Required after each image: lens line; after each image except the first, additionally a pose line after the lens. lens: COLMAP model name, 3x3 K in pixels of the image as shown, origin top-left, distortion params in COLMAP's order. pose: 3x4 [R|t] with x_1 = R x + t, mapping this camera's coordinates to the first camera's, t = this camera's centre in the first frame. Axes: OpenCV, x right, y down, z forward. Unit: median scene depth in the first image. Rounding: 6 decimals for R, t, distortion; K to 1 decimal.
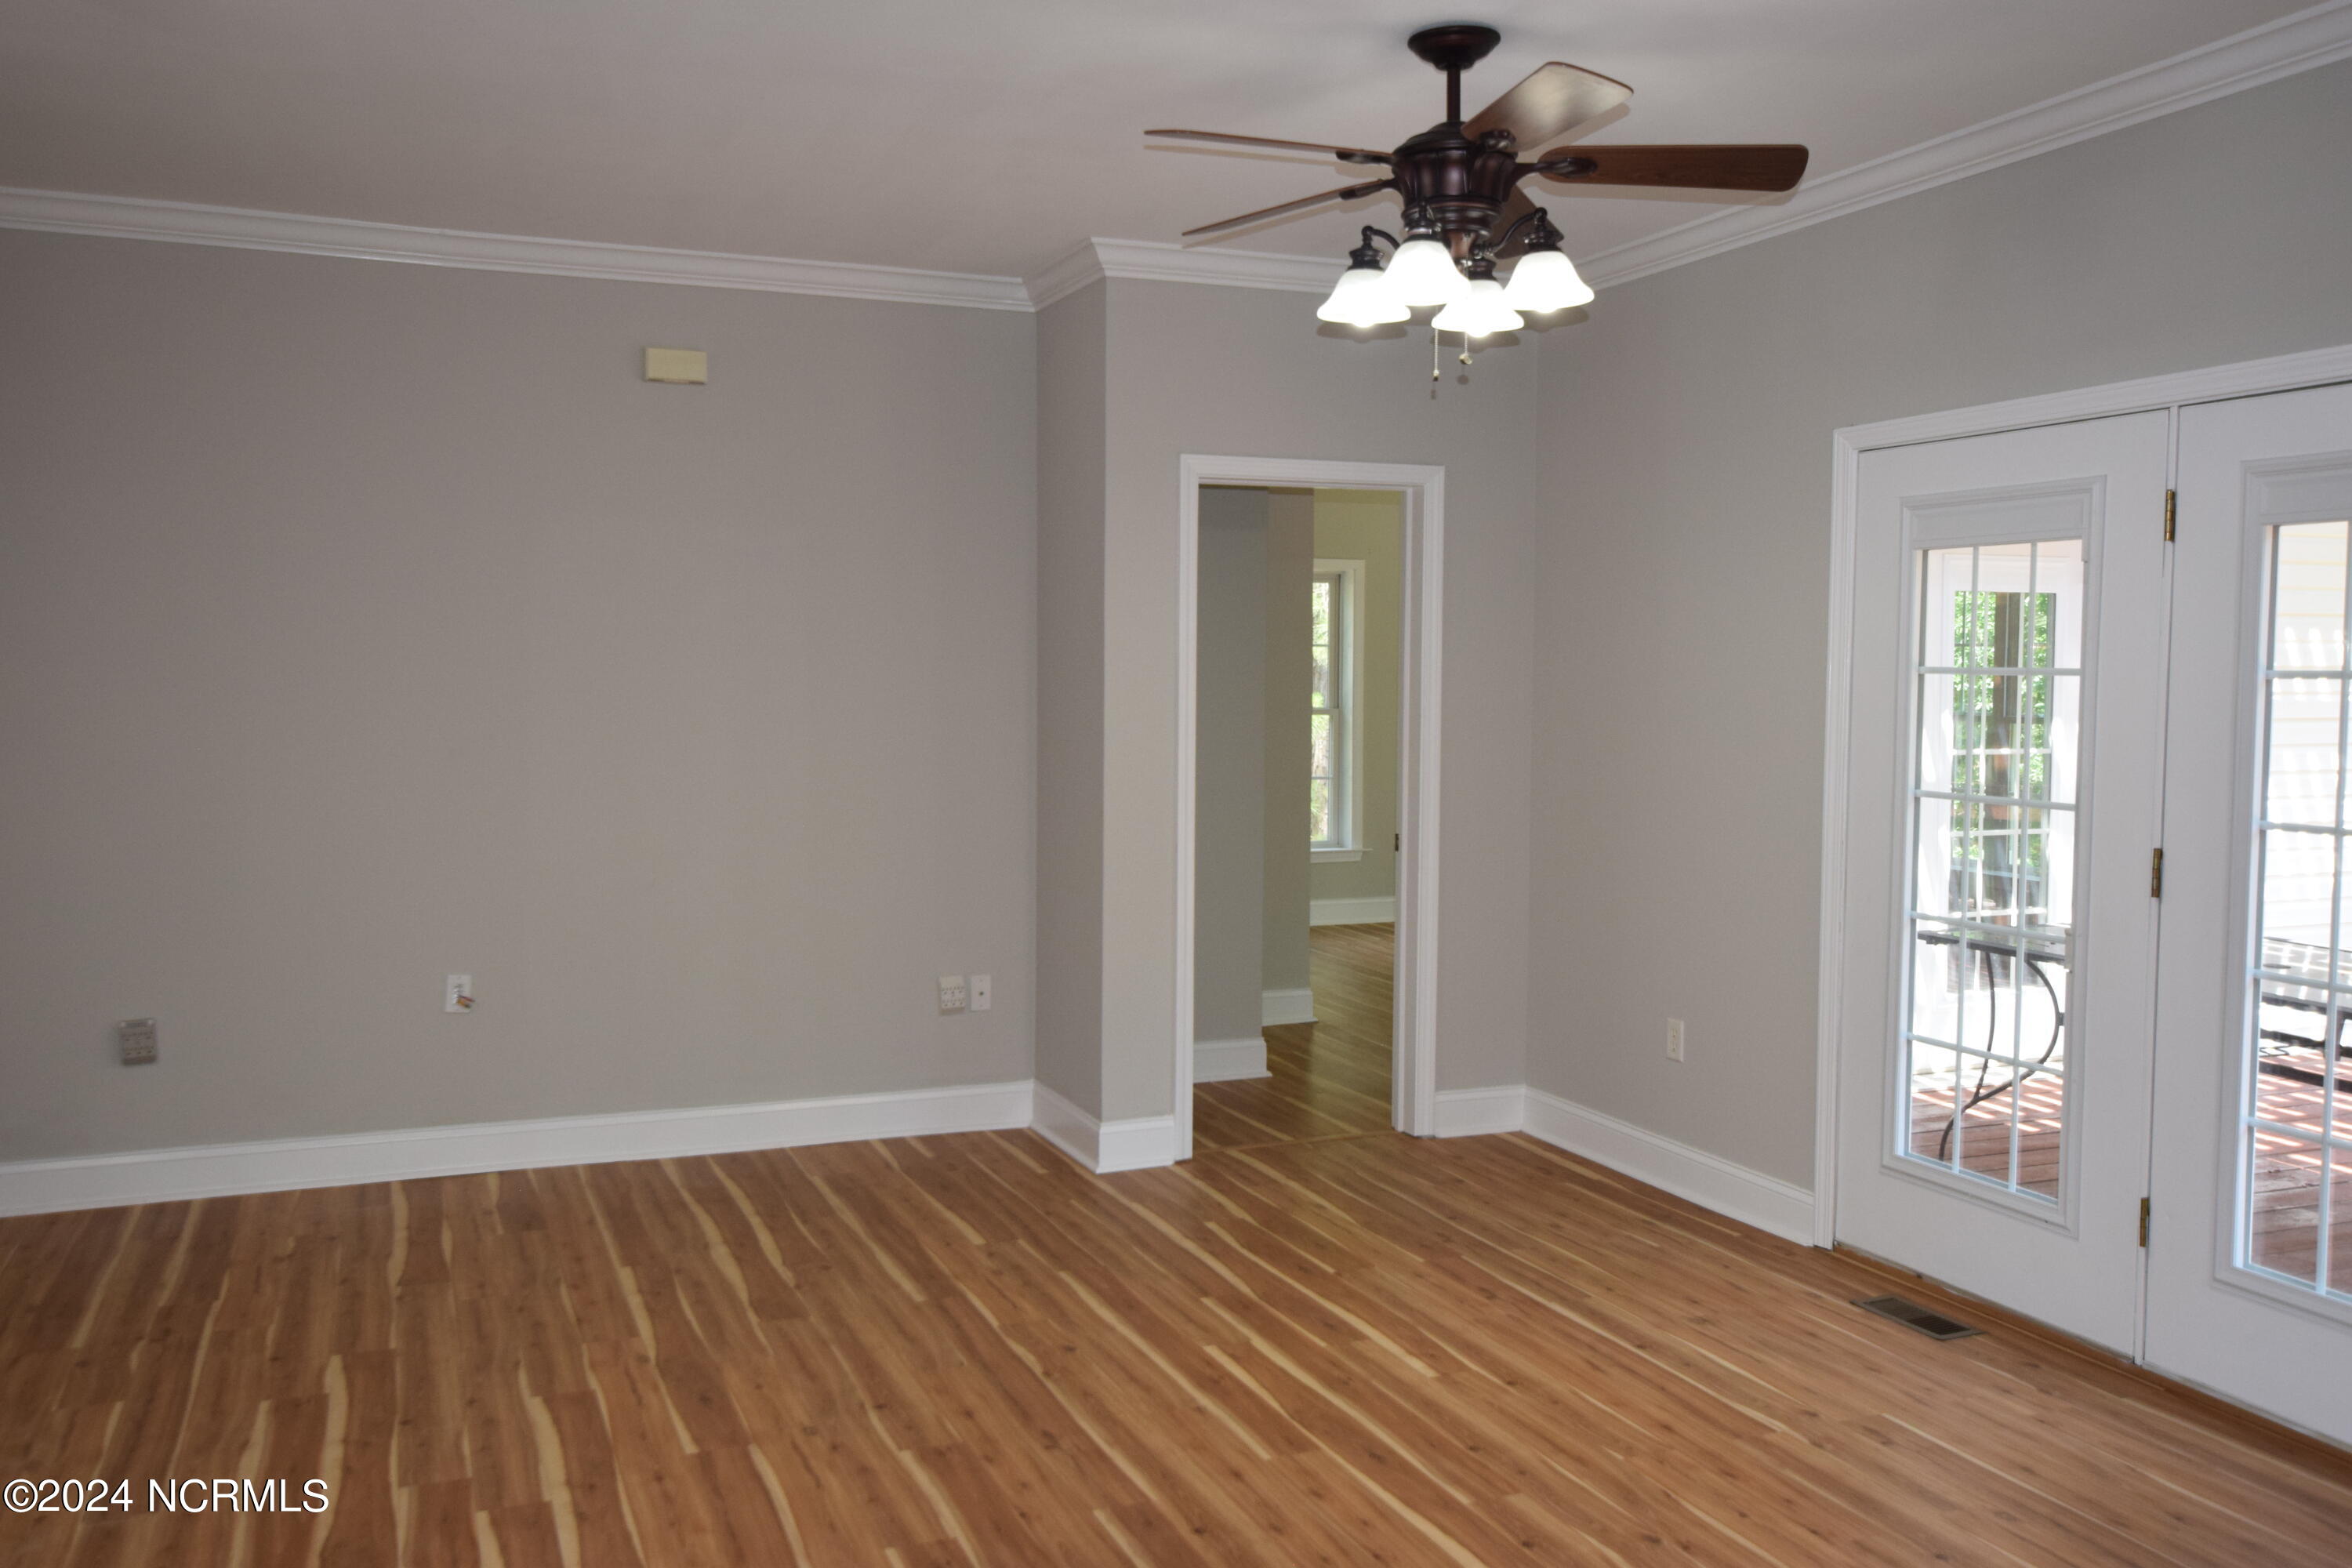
lens RADIAL K [[1902.6, 0, 1170.6], [0, 1902.6, 786.3], [0, 0, 1]] dist [-0.033886, 0.042751]
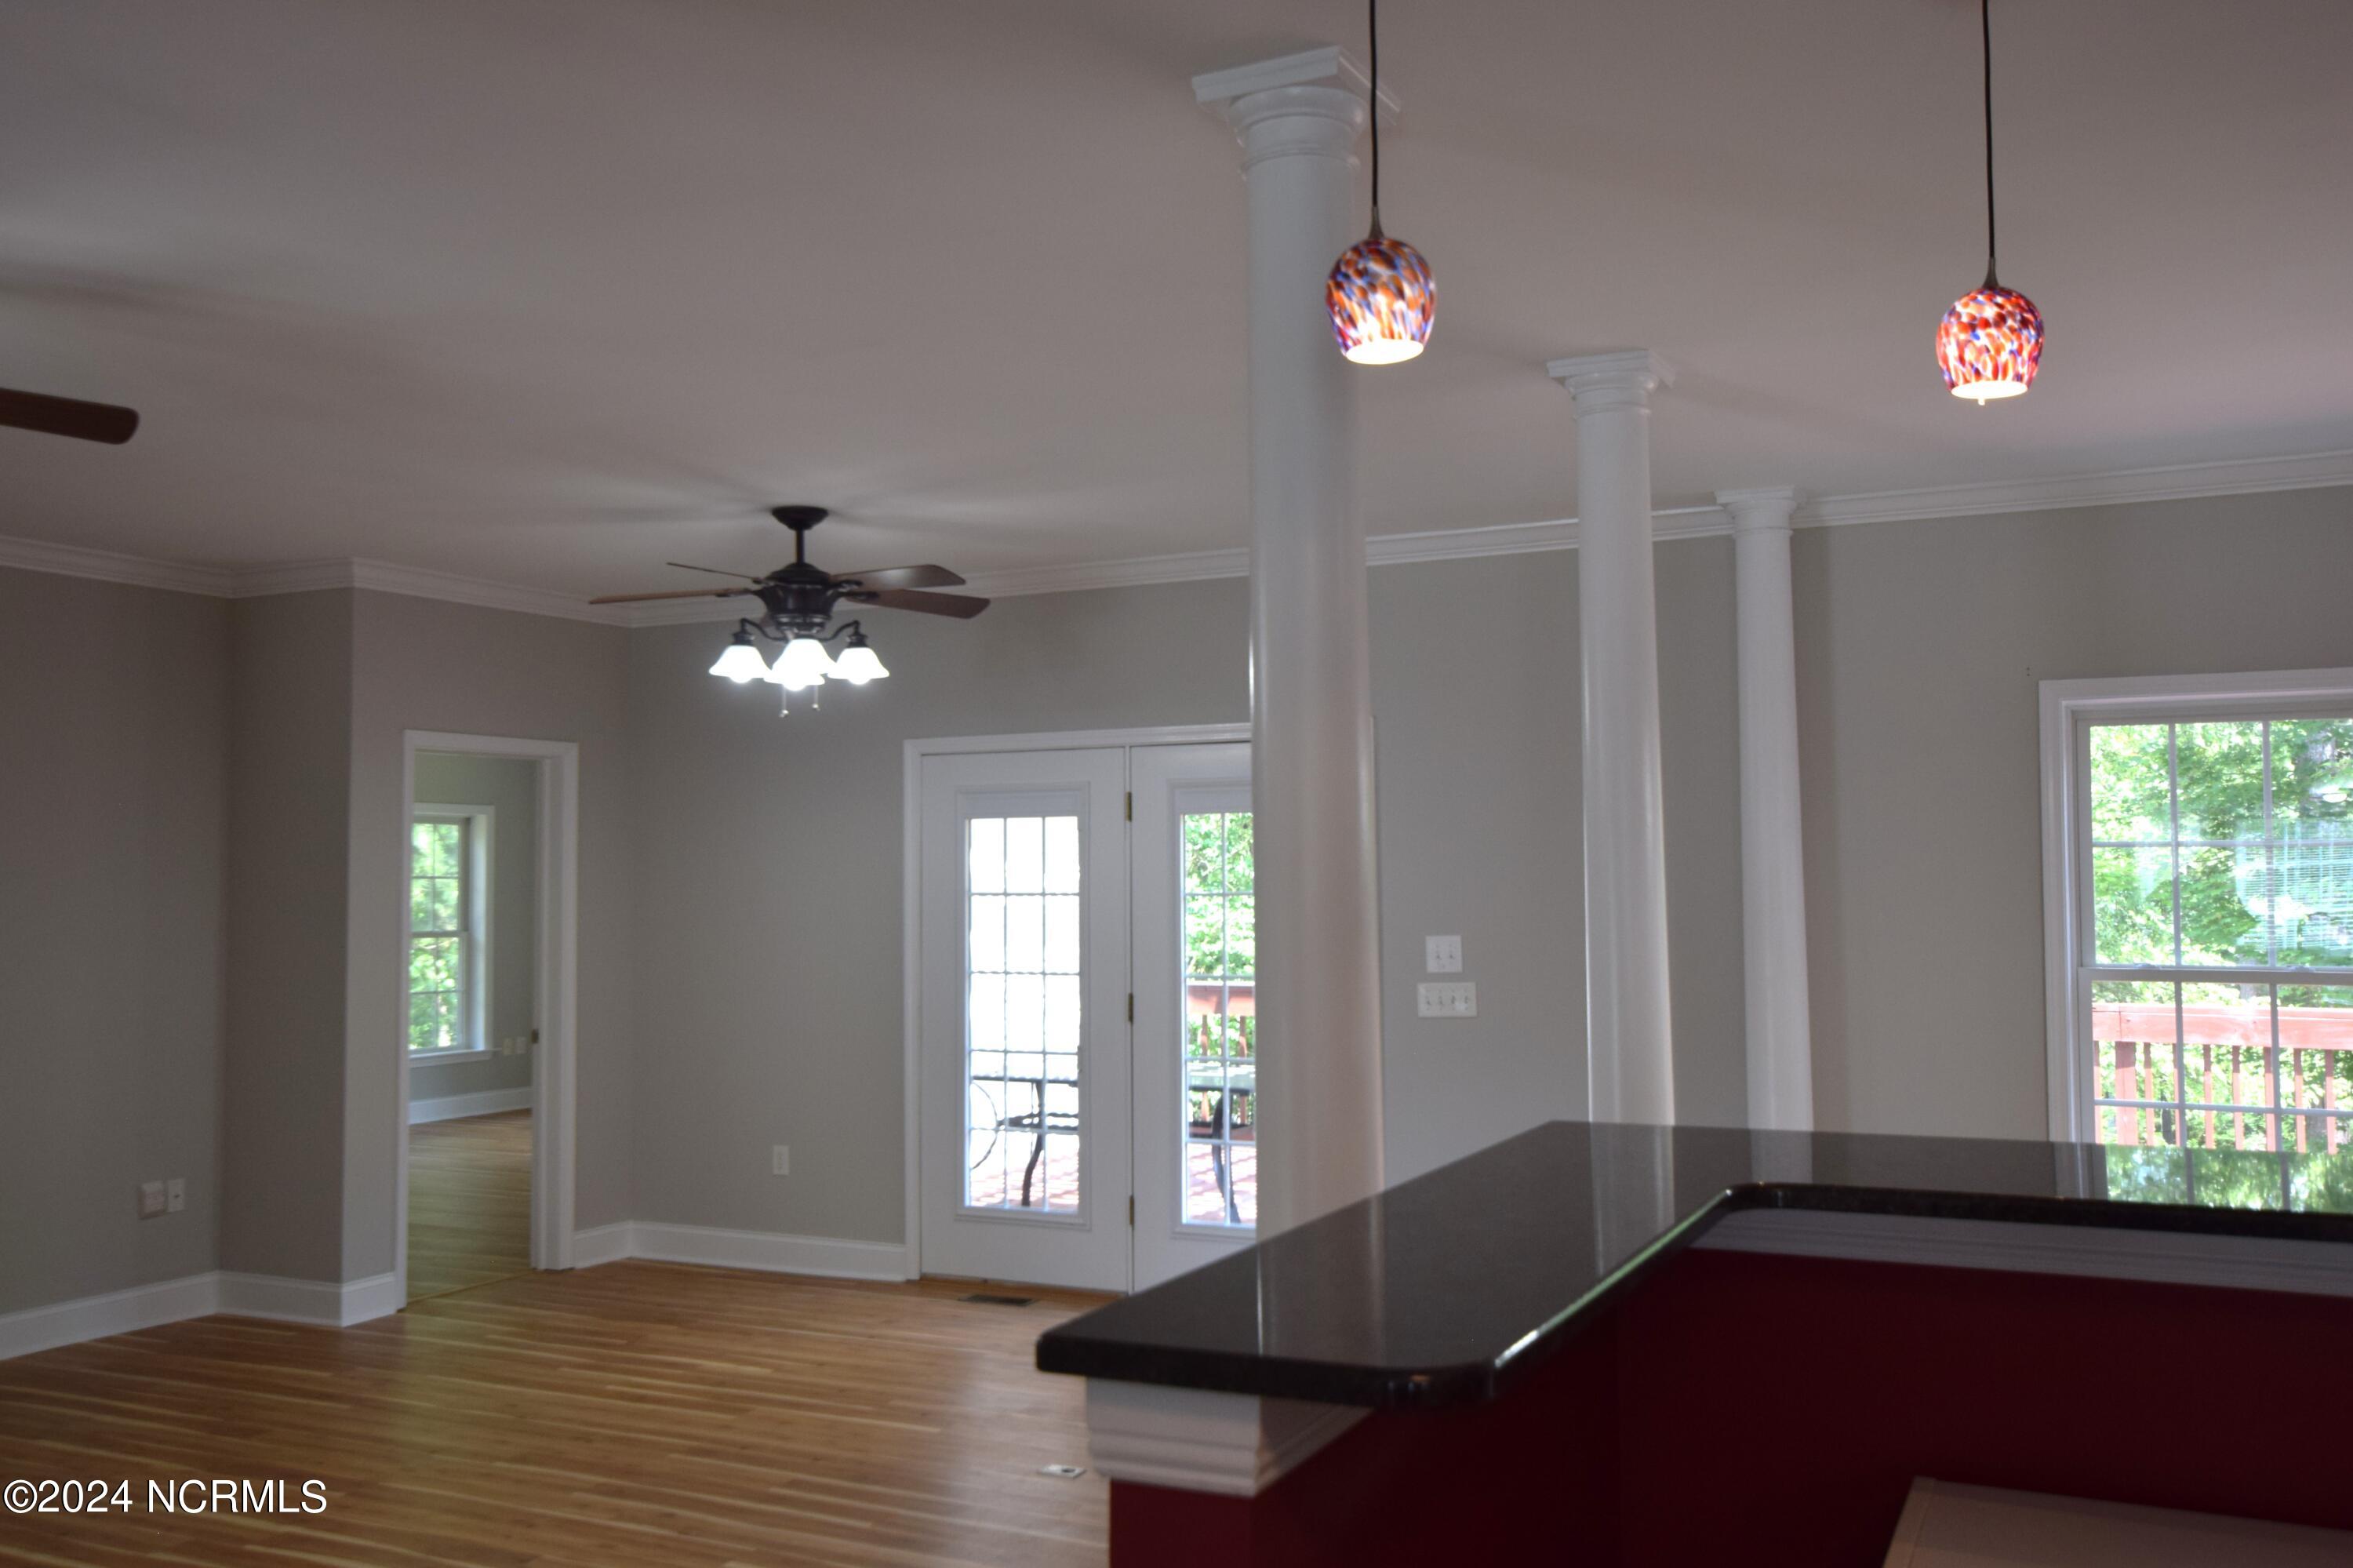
lens RADIAL K [[1982.9, 0, 1179.8], [0, 1982.9, 782.5], [0, 0, 1]] dist [-0.005081, -0.000691]
pose [[0.745356, 0.024191, 0.666227, -0.494731], [0.054997, 0.993704, -0.097611, 0.015495], [-0.664394, 0.109395, 0.739333, -0.306783]]
